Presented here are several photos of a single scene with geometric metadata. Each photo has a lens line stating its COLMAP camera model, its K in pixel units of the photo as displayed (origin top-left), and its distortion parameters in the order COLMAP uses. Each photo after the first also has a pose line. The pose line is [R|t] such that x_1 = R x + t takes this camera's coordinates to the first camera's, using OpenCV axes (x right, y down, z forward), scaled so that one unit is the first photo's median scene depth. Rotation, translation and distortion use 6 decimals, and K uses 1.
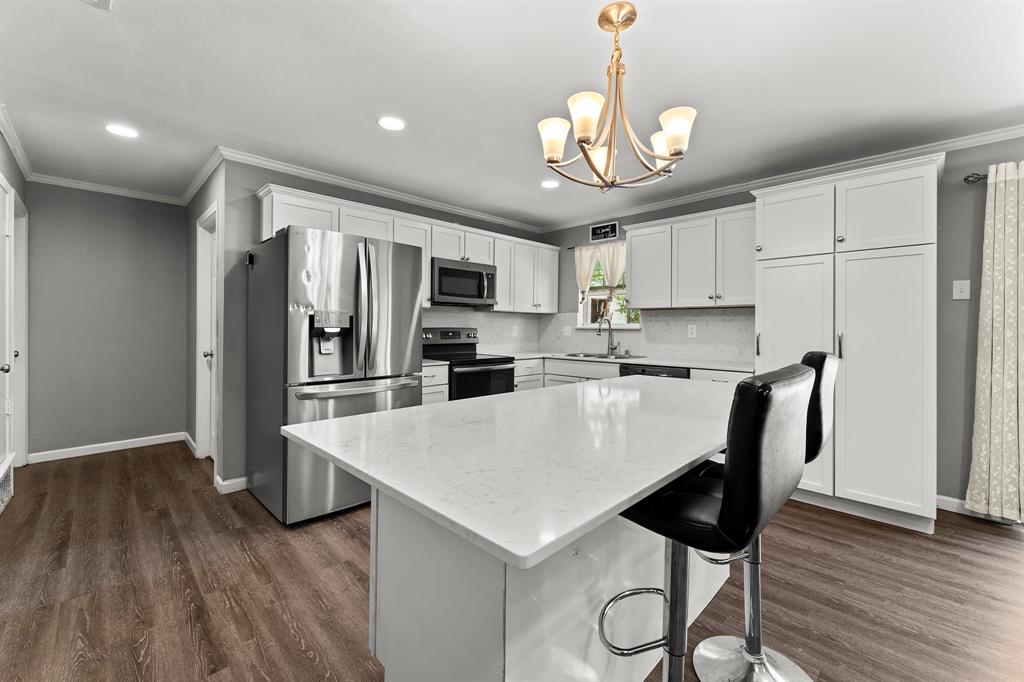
lens RADIAL K [[413.6, 0, 522.8], [0, 413.6, 323.0], [0, 0, 1]] dist [0.000047, -0.000092]
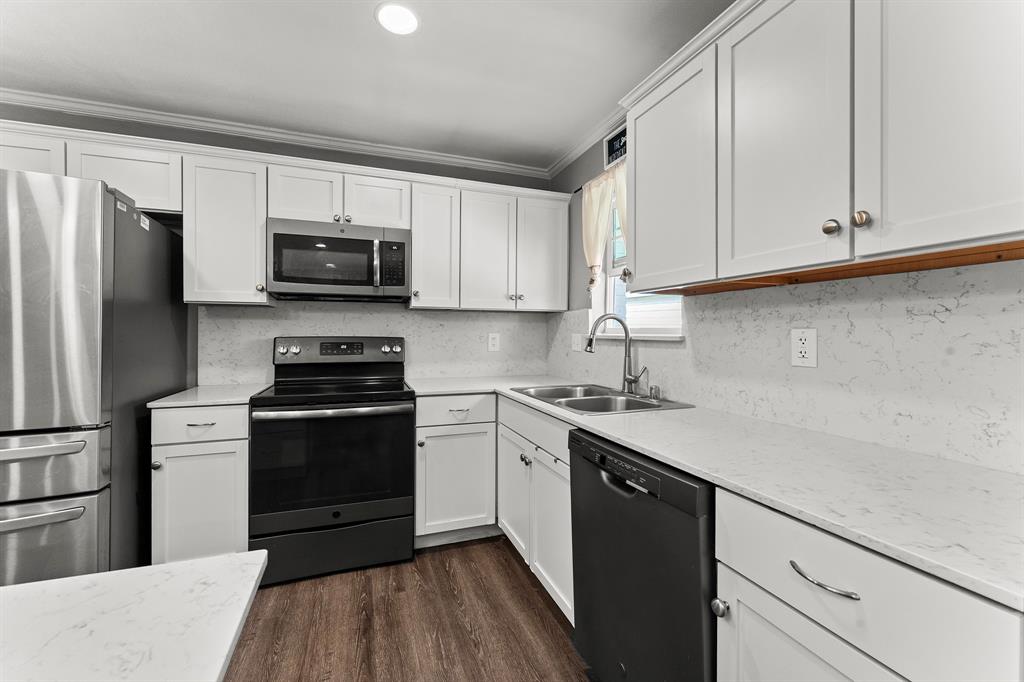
lens RADIAL K [[416.7, 0, 511.4], [0, 416.7, 332.6], [0, 0, 1]] dist [-0.000372, -0.000181]
pose [[0.902745, -0.003438, -0.430161, 0.313200], [0.006064, 0.999970, 0.004734, 0.003886], [0.430132, -0.006882, 0.902740, 0.539015]]
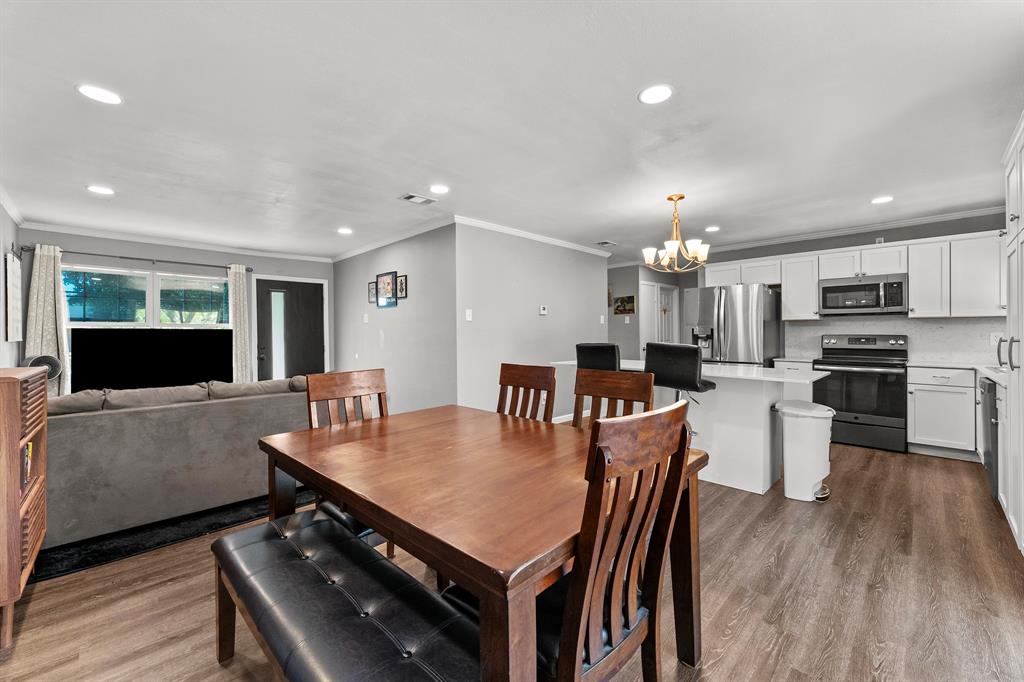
lens RADIAL K [[416.7, 0, 511.4], [0, 416.7, 332.6], [0, 0, 1]] dist [-0.000372, -0.000181]
pose [[-0.003677, -0.009297, -0.999950, 0.961307], [0.011924, 0.999885, -0.009340, 0.004551], [0.999922, -0.011958, -0.003566, 0.035614]]
